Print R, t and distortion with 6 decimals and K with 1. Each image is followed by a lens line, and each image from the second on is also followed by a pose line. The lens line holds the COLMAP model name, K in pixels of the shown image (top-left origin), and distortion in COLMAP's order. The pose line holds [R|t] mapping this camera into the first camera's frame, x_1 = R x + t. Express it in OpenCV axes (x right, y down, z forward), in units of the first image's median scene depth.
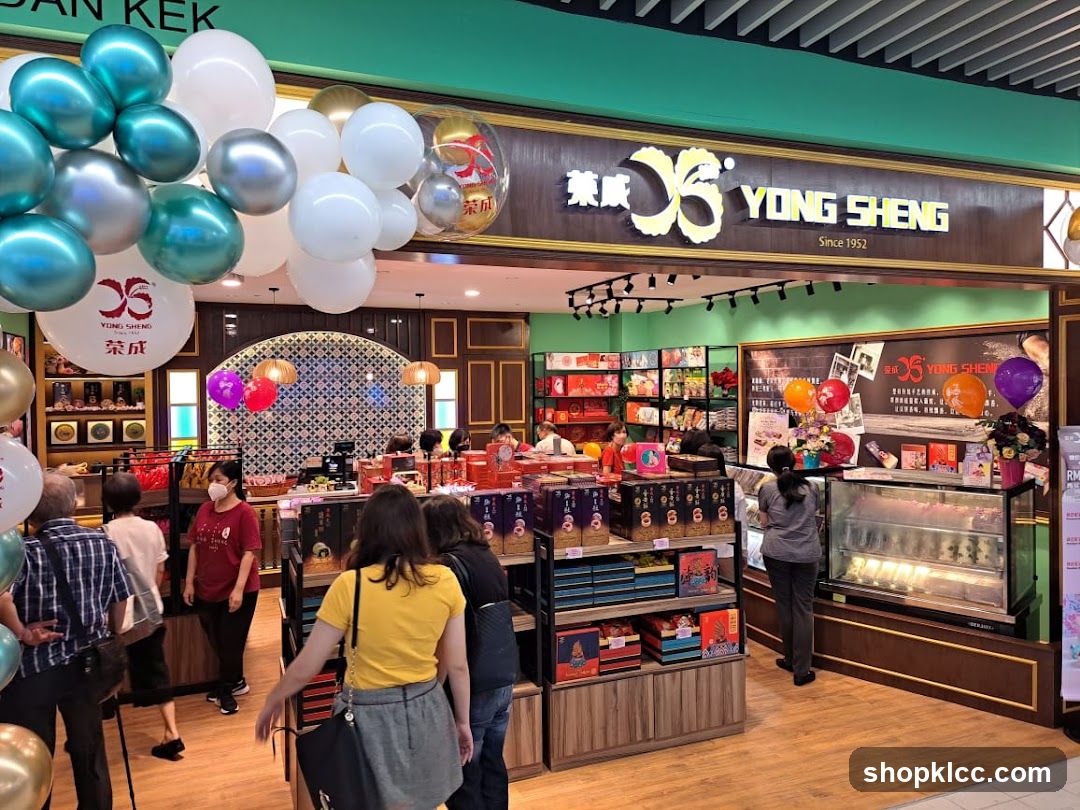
lens RADIAL K [[743.7, 0, 540.0], [0, 743.7, 405.0], [0, 0, 1]] dist [0.070877, -0.073272]
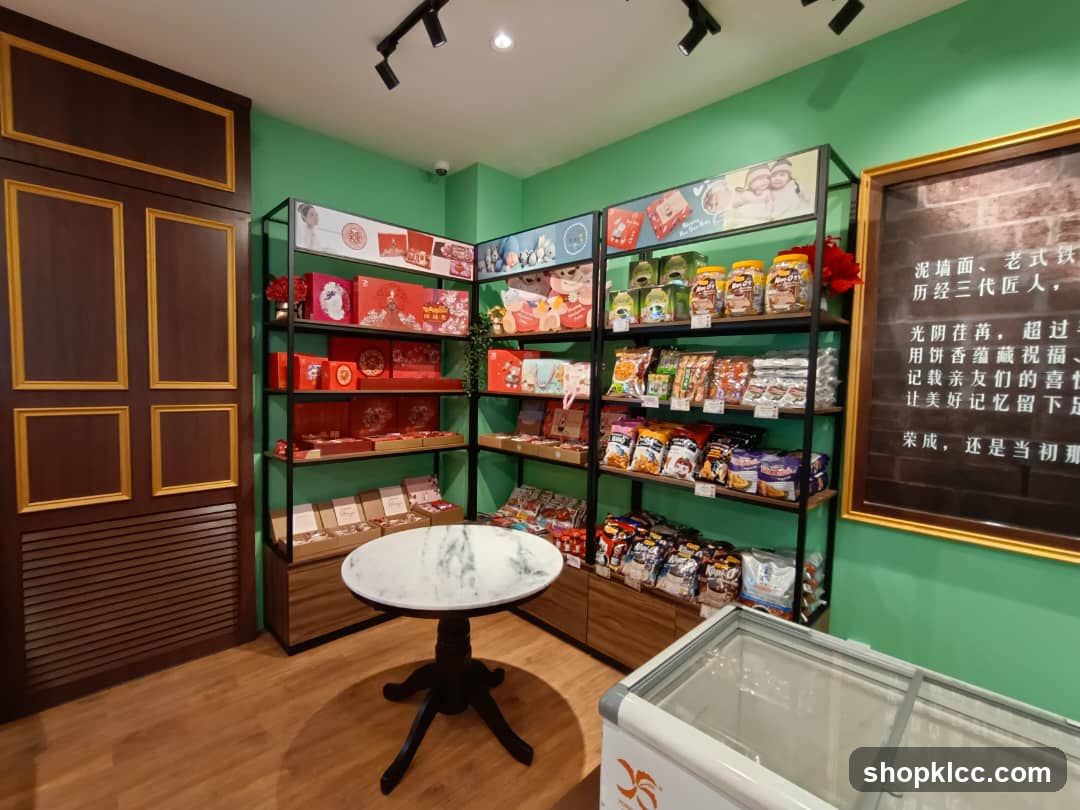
lens RADIAL K [[486.4, 0, 540.0], [0, 486.4, 405.0], [0, 0, 1]] dist [0.001063, -0.000156]
pose [[0.918045, 0.005306, 0.396442, 0.024330], [-0.017158, 0.999505, 0.026356, 0.023326], [-0.396106, -0.030998, 0.917681, 0.712839]]
